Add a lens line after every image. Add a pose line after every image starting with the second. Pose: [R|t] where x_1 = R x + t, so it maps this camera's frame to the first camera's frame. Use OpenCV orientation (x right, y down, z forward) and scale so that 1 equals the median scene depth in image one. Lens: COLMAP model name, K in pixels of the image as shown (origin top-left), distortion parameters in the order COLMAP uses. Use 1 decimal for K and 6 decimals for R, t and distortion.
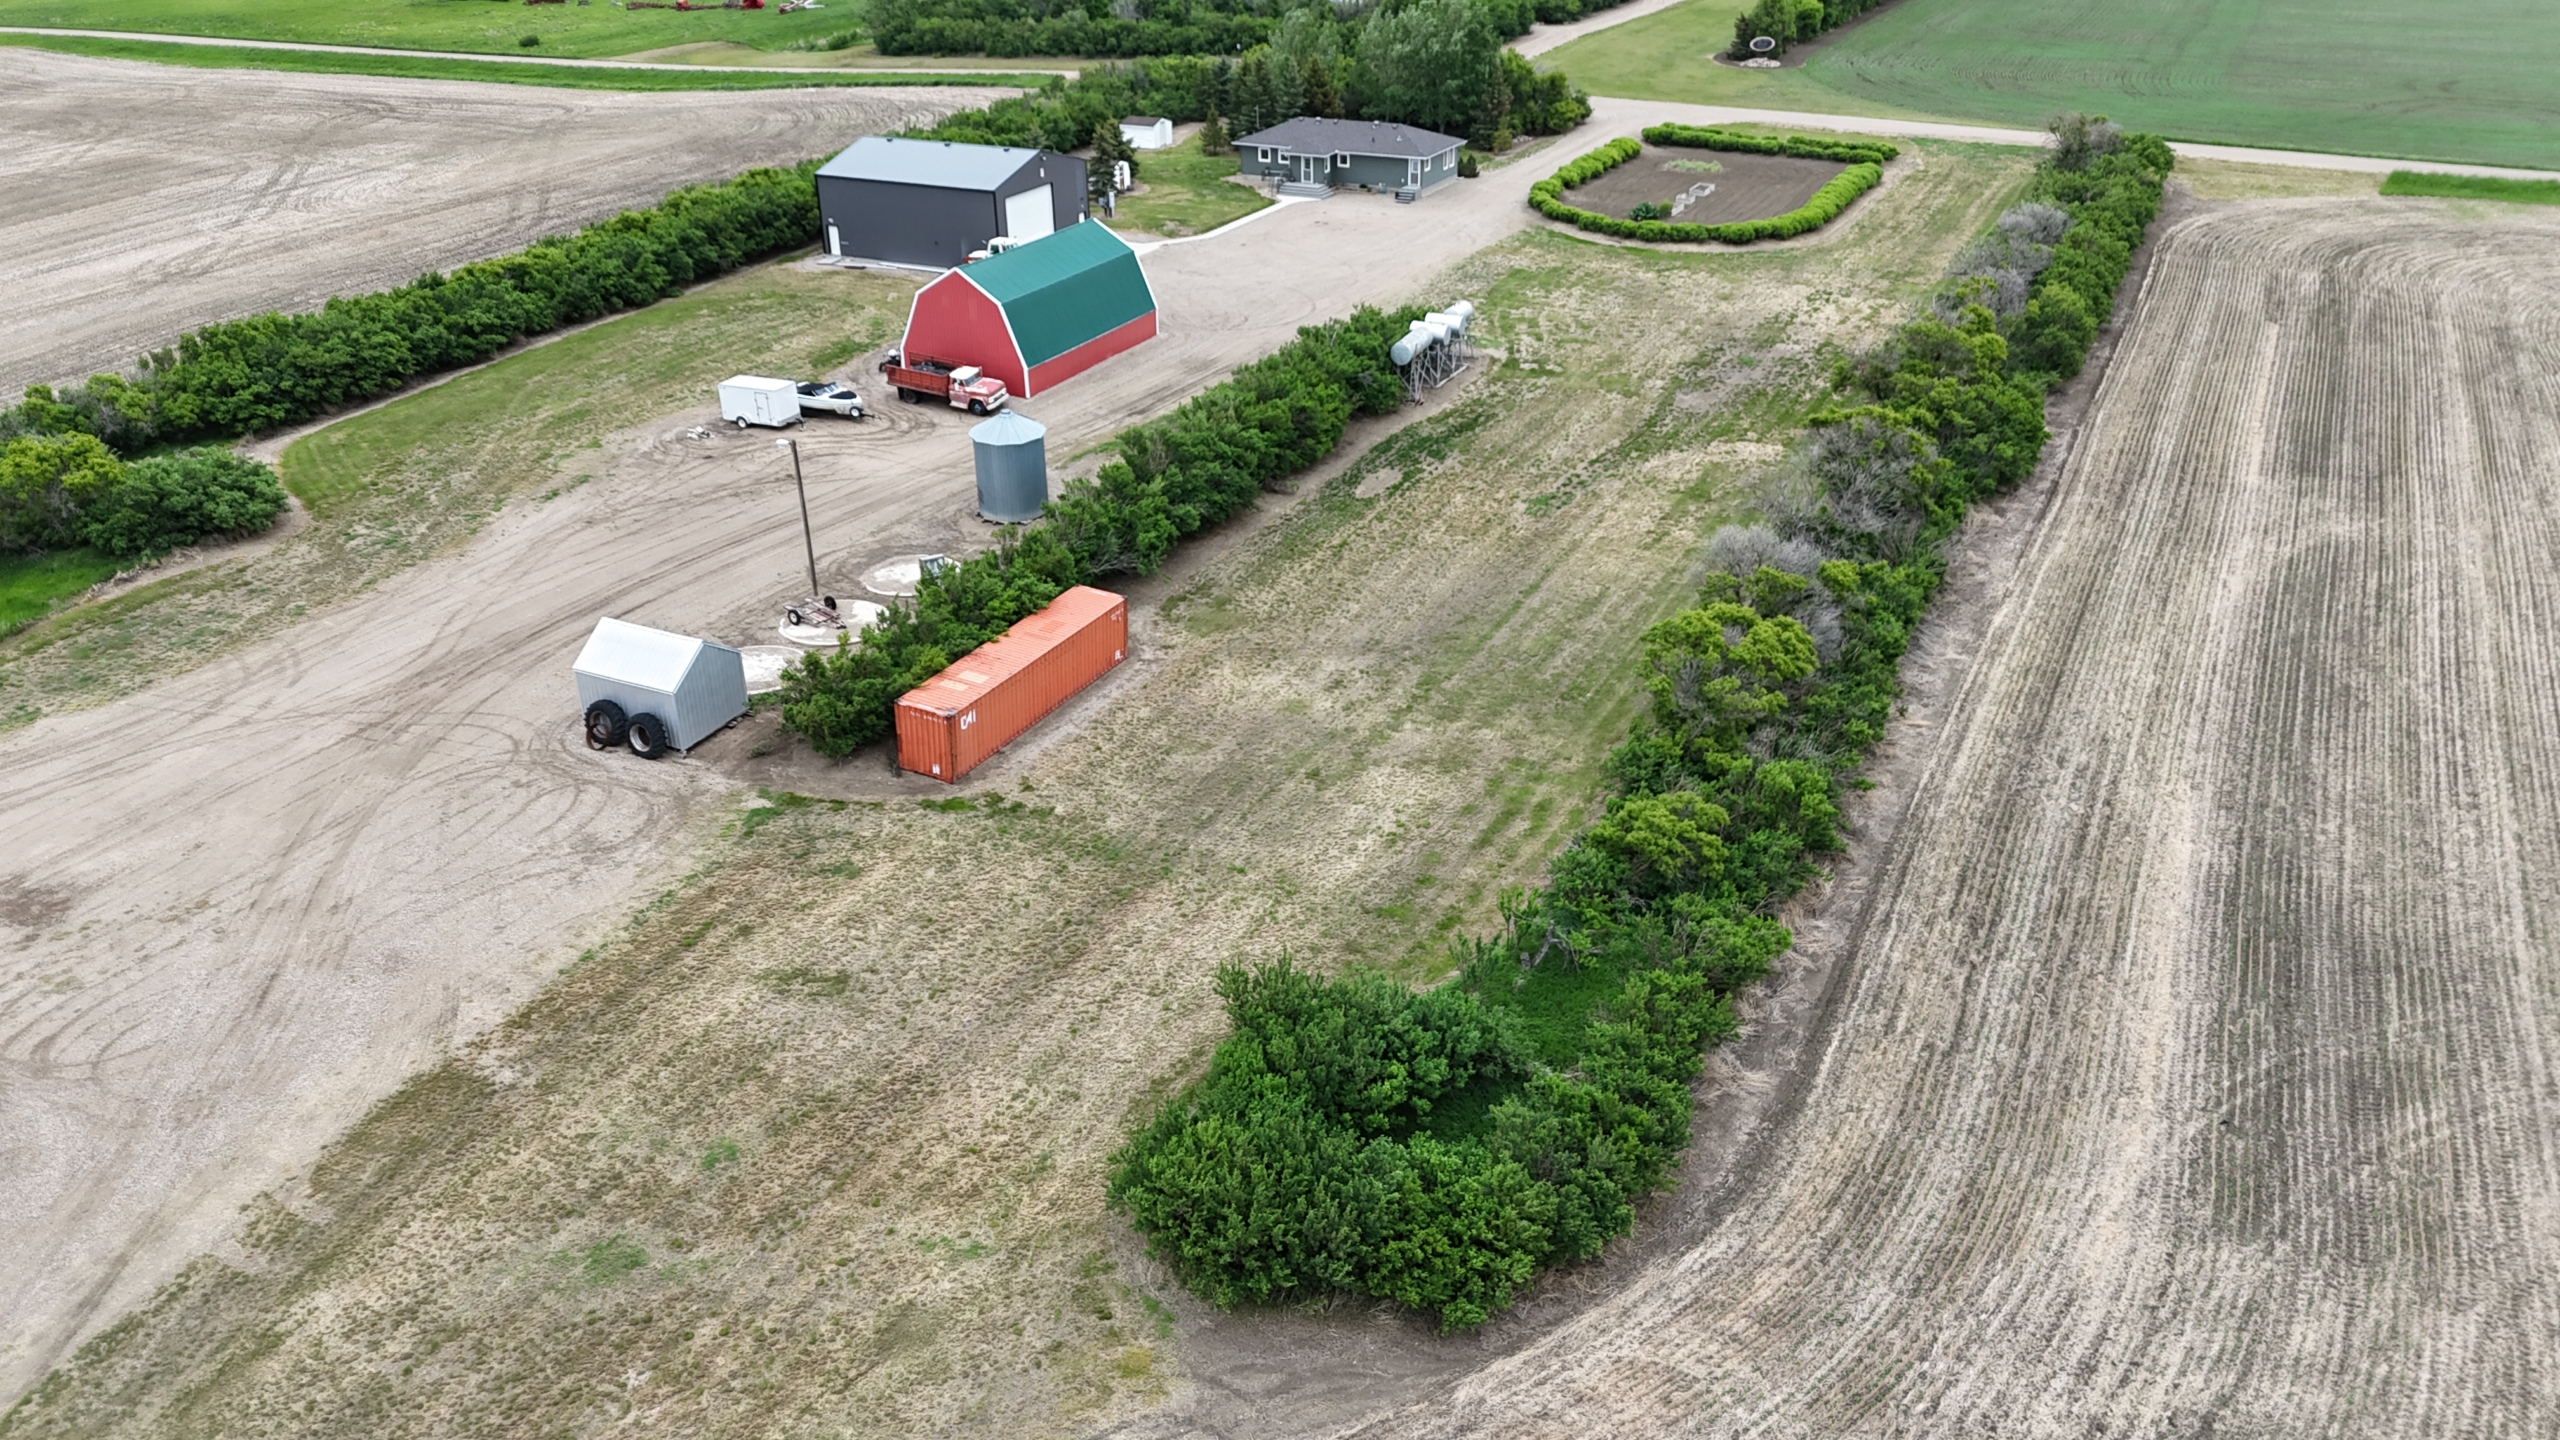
lens RADIAL K [[1879.4, 0, 1286.9], [0, 1879.4, 724.7], [0, 0, 1]] dist [0.078077, -0.075257]
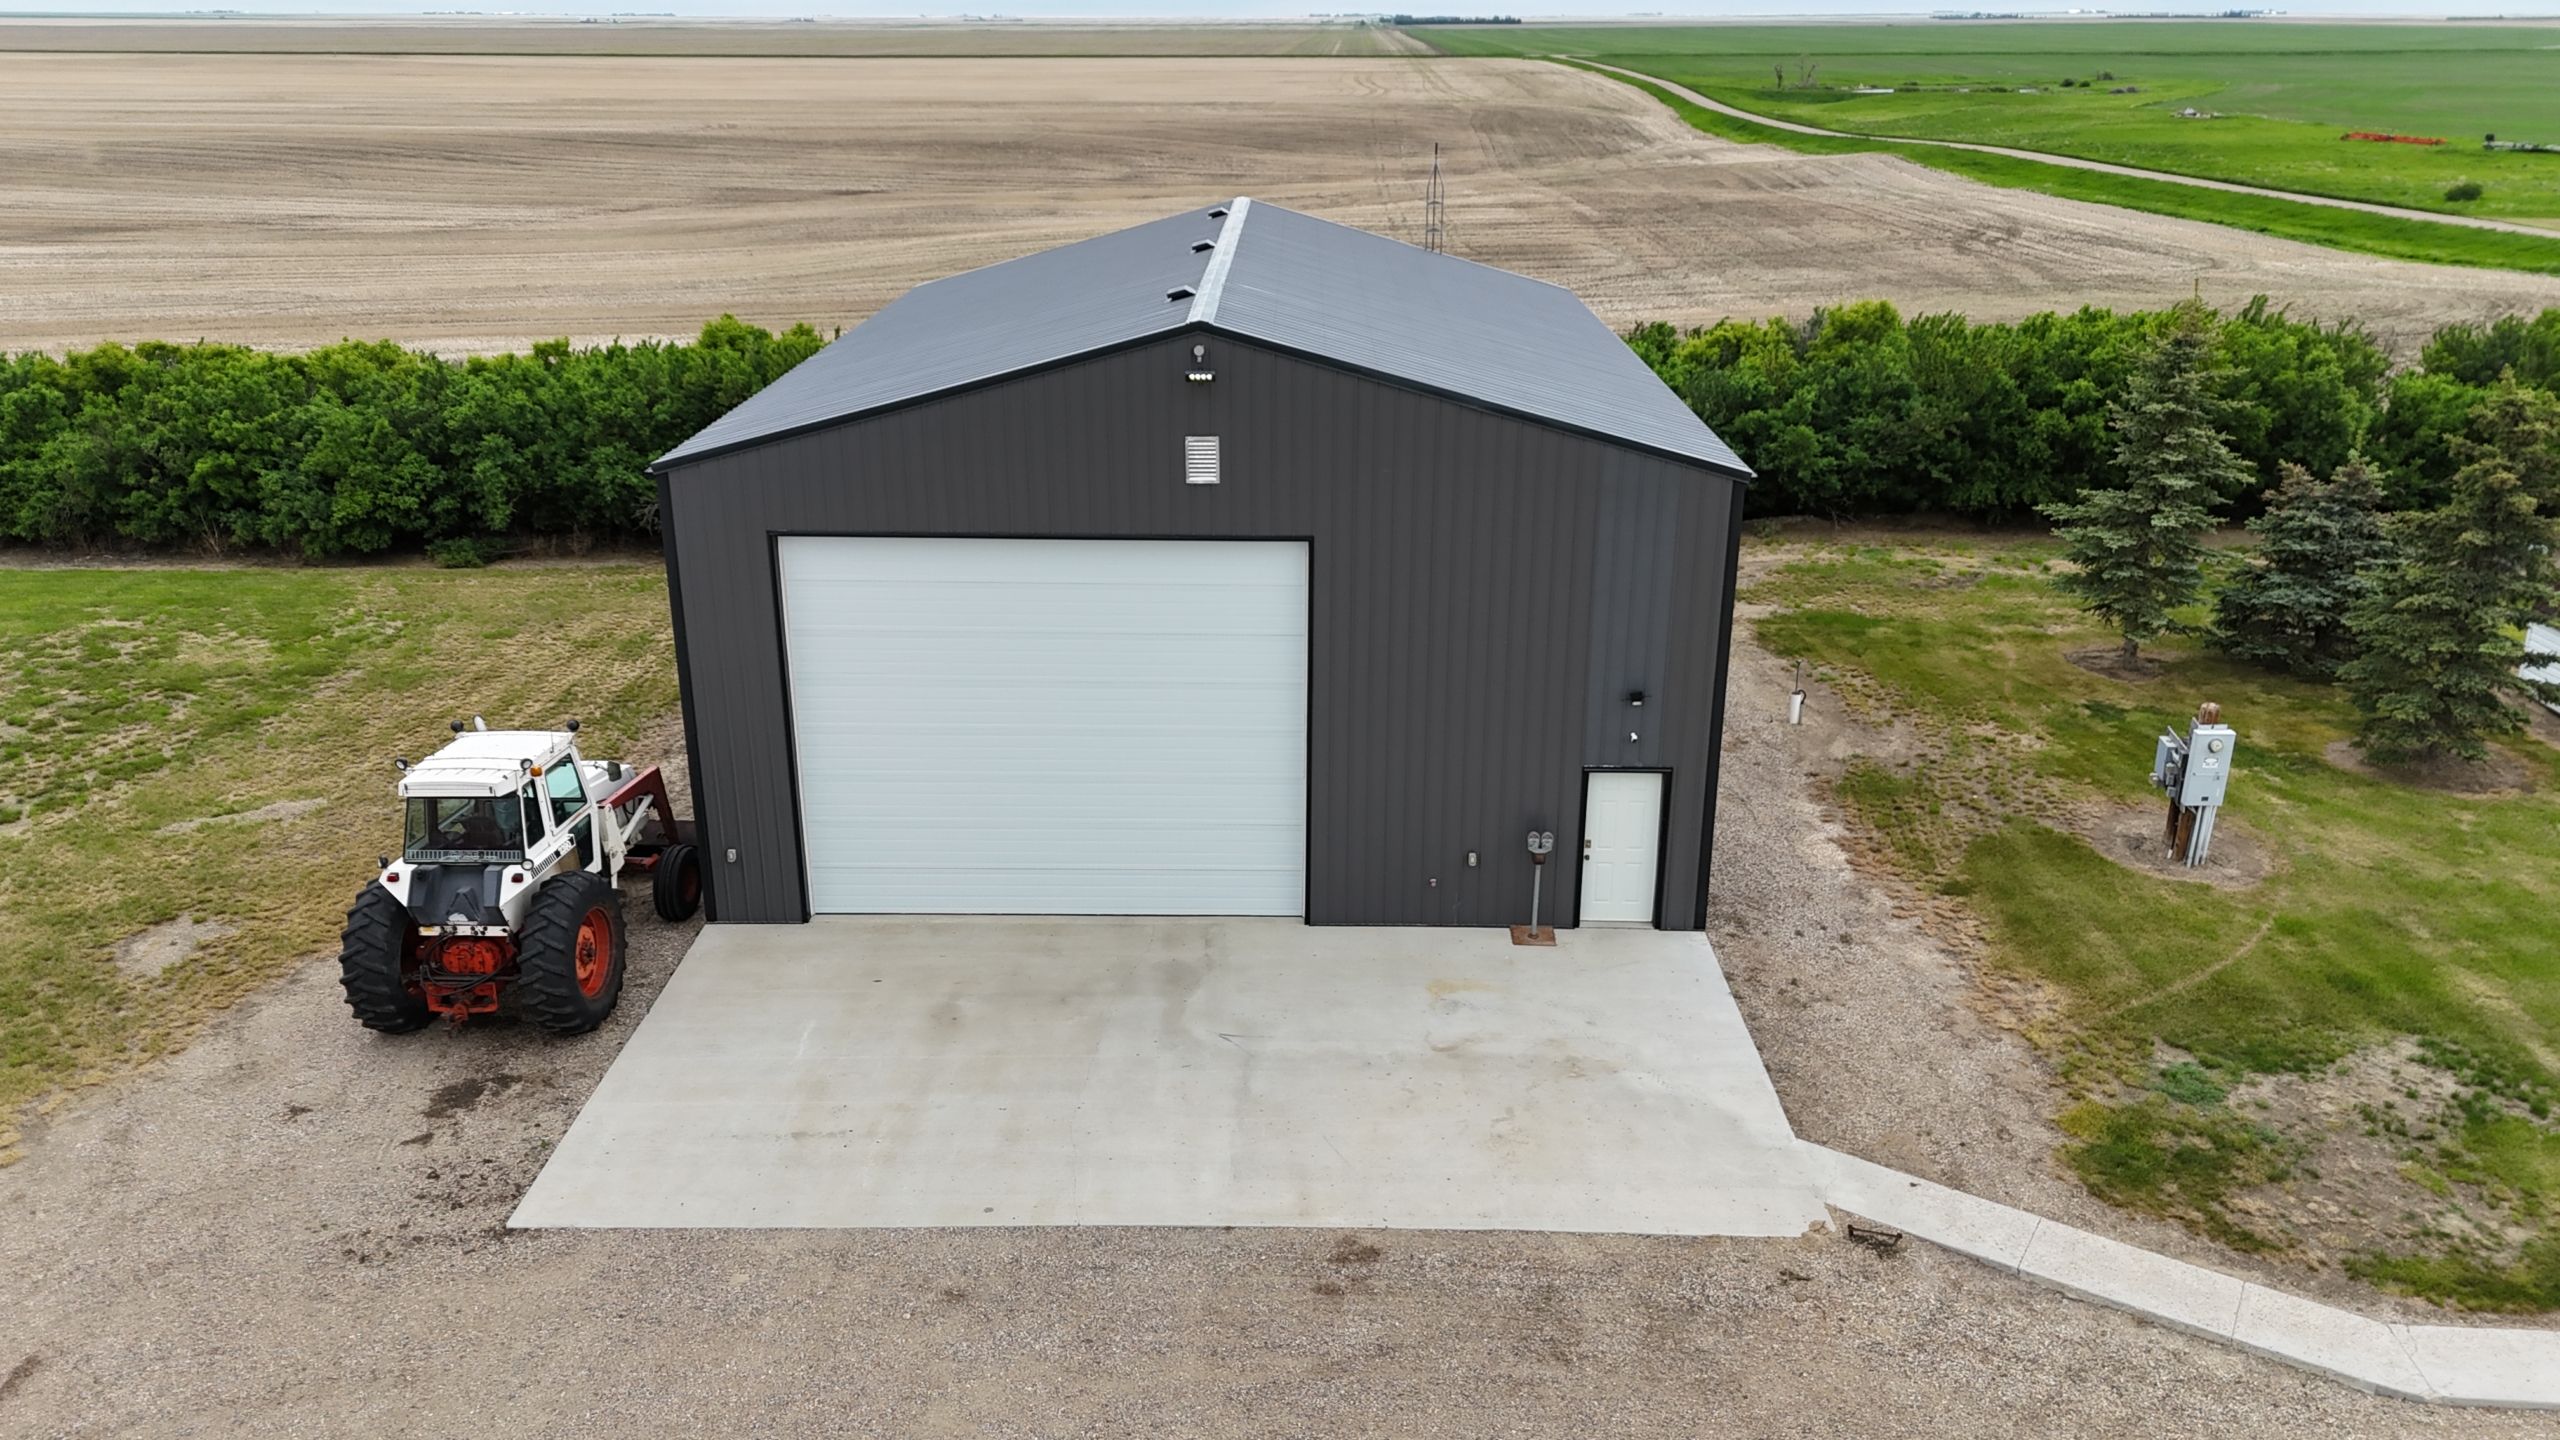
lens RADIAL K [[1879.4, 0, 1271.2], [0, 1879.4, 694.2], [0, 0, 1]] dist [0.078077, -0.075257]
pose [[0.415983, 0.316736, -0.852429, 0.015386], [-0.414611, 0.900343, 0.132211, -0.334029], [0.809355, 0.298429, 0.505850, 1.045349]]
